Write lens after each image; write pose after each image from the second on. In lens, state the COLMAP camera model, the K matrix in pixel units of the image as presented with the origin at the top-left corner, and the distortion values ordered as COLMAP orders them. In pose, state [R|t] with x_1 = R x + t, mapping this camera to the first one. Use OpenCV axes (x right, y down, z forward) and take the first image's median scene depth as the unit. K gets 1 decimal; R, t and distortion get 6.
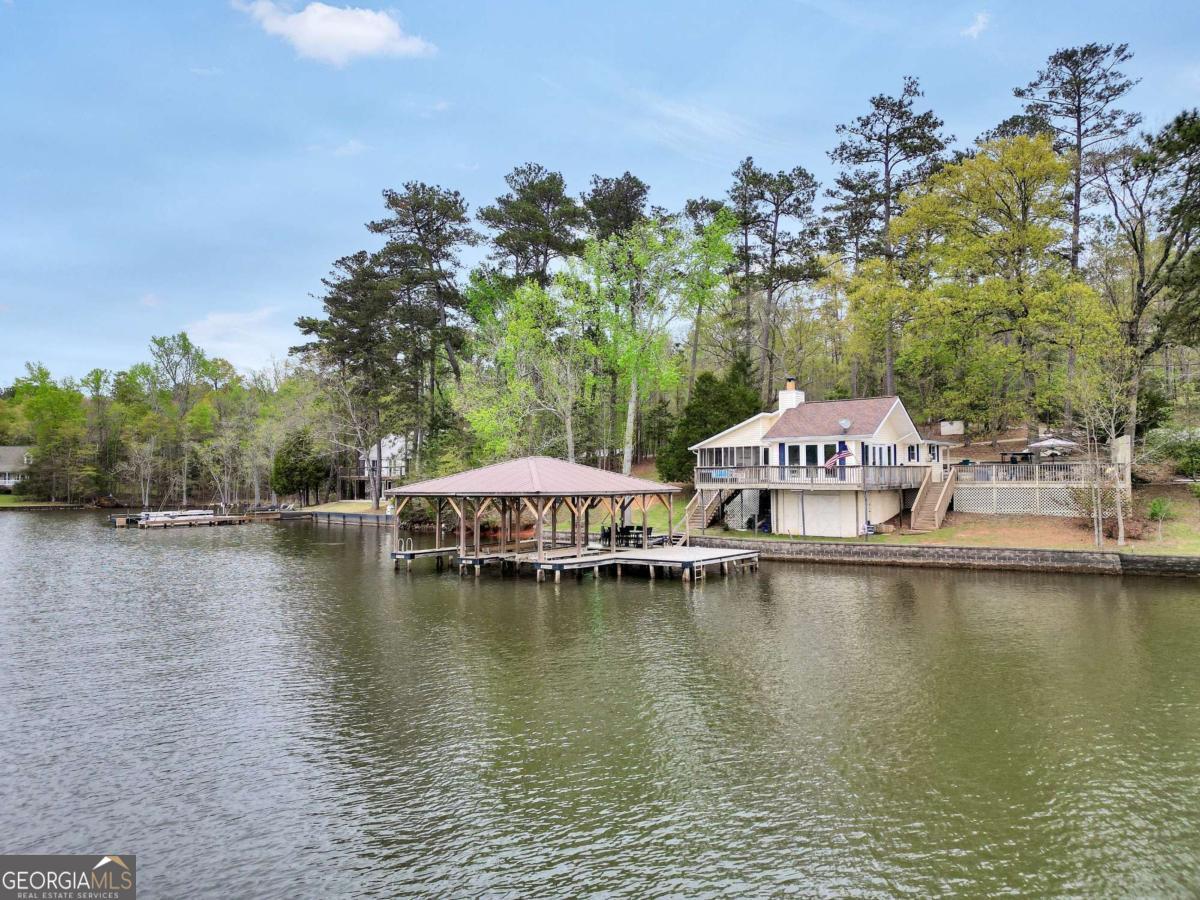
lens RADIAL K [[859.7, 0, 599.1], [0, 859.7, 451.2], [0, 0, 1]] dist [0.038387, -0.015313]
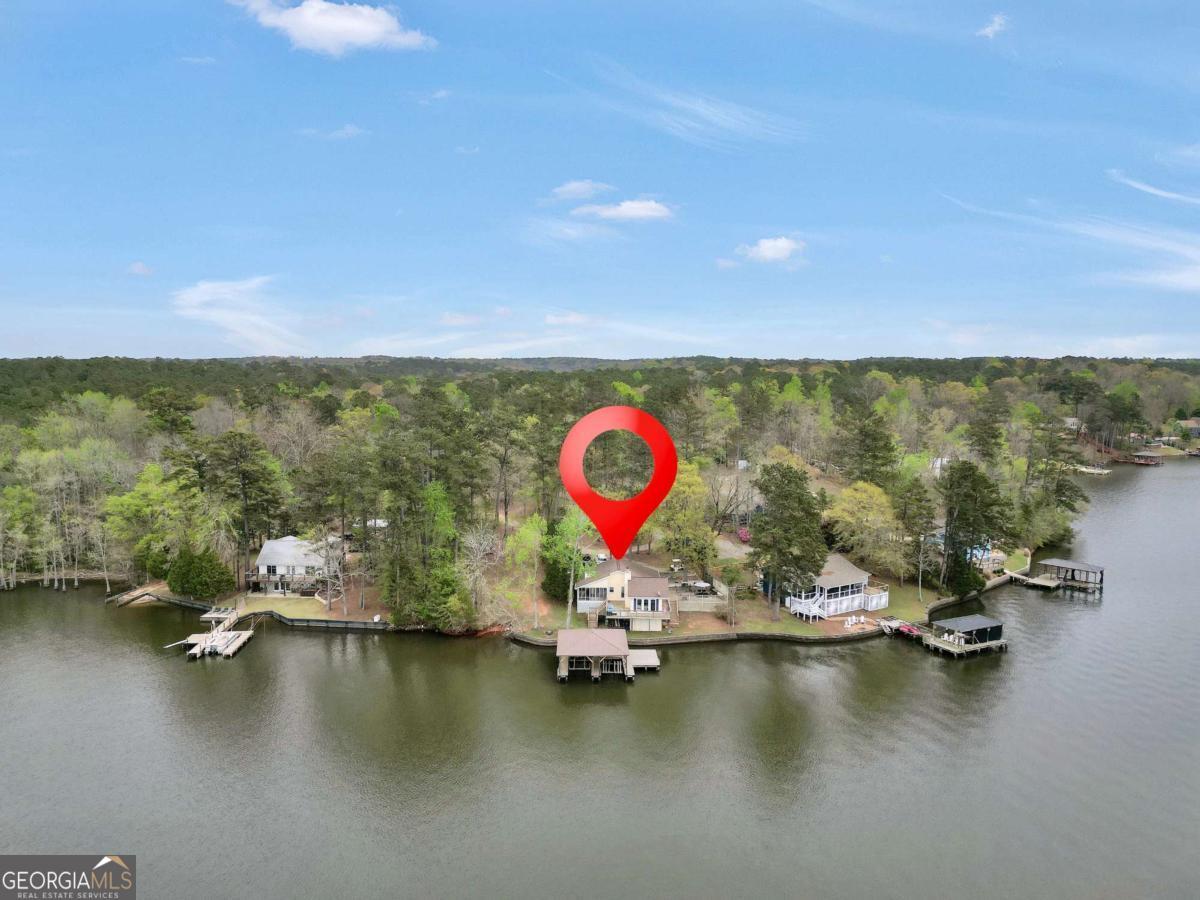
lens RADIAL K [[859.7, 0, 599.3], [0, 859.7, 451.2], [0, 0, 1]] dist [0.038387, -0.015313]
pose [[0.775595, -0.051802, 0.629101, -1.737387], [-0.040516, 0.990487, 0.131510, -0.914620], [-0.629929, -0.127487, 0.766118, -1.075745]]
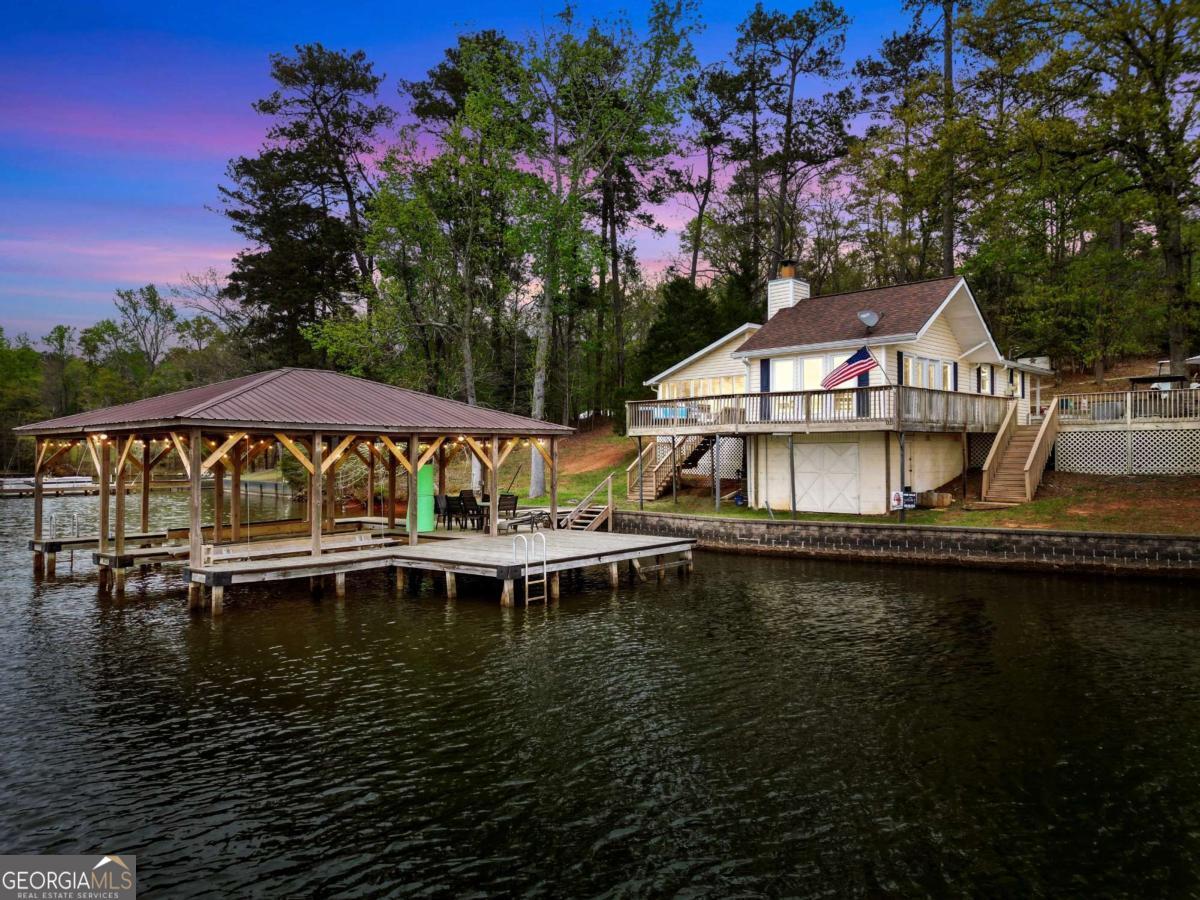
lens RADIAL K [[859.7, 0, 598.3], [0, 859.7, 451.6], [0, 0, 1]] dist [0.038387, -0.015313]
pose [[0.998275, -0.001532, -0.058691, 0.144153], [0.003367, 0.999508, 0.031190, 0.040412], [0.058614, -0.031334, 0.997789, 0.425537]]
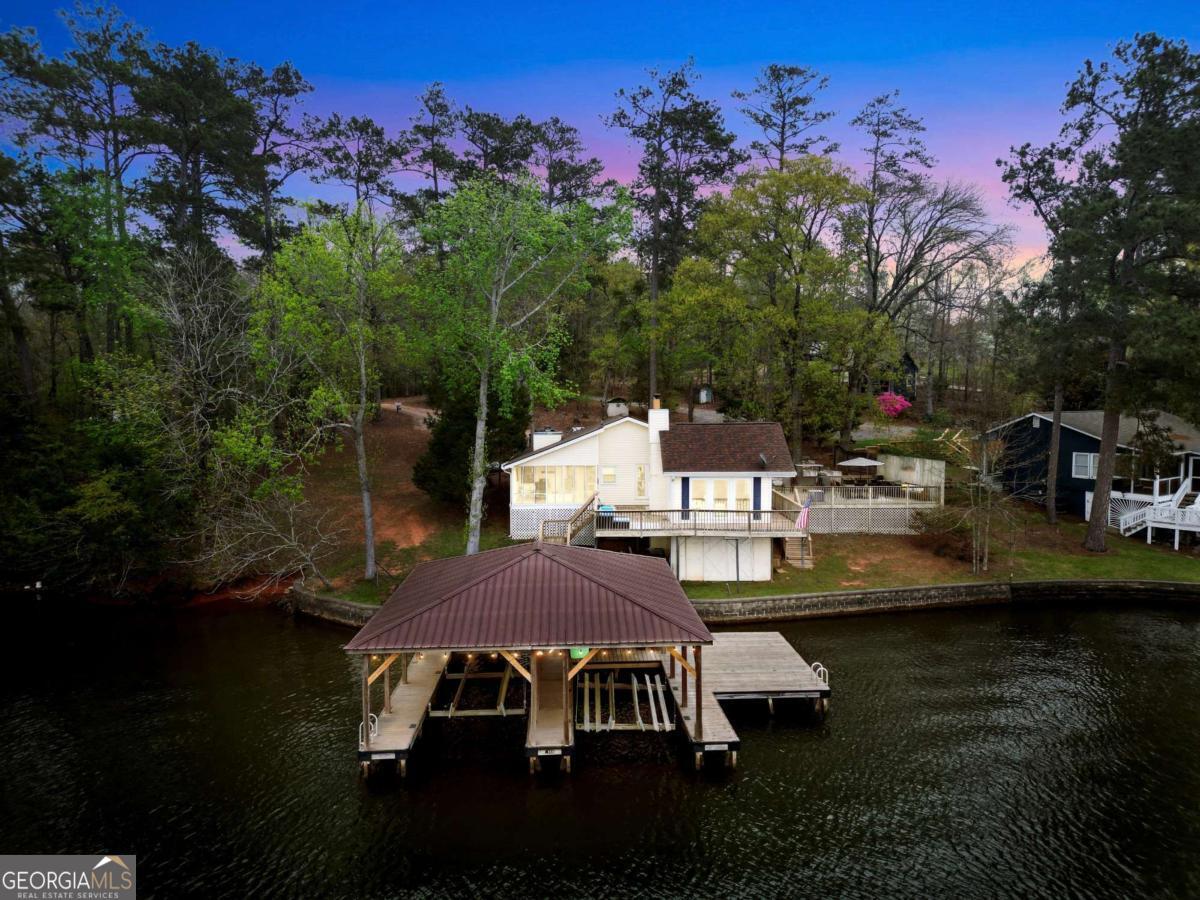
lens RADIAL K [[859.7, 0, 599.7], [0, 859.7, 445.8], [0, 0, 1]] dist [0.038387, -0.015313]
pose [[0.769552, -0.044652, 0.637021, -0.444628], [-0.021862, 0.995125, 0.096163, -0.134416], [-0.638209, -0.087929, 0.764825, 0.433226]]
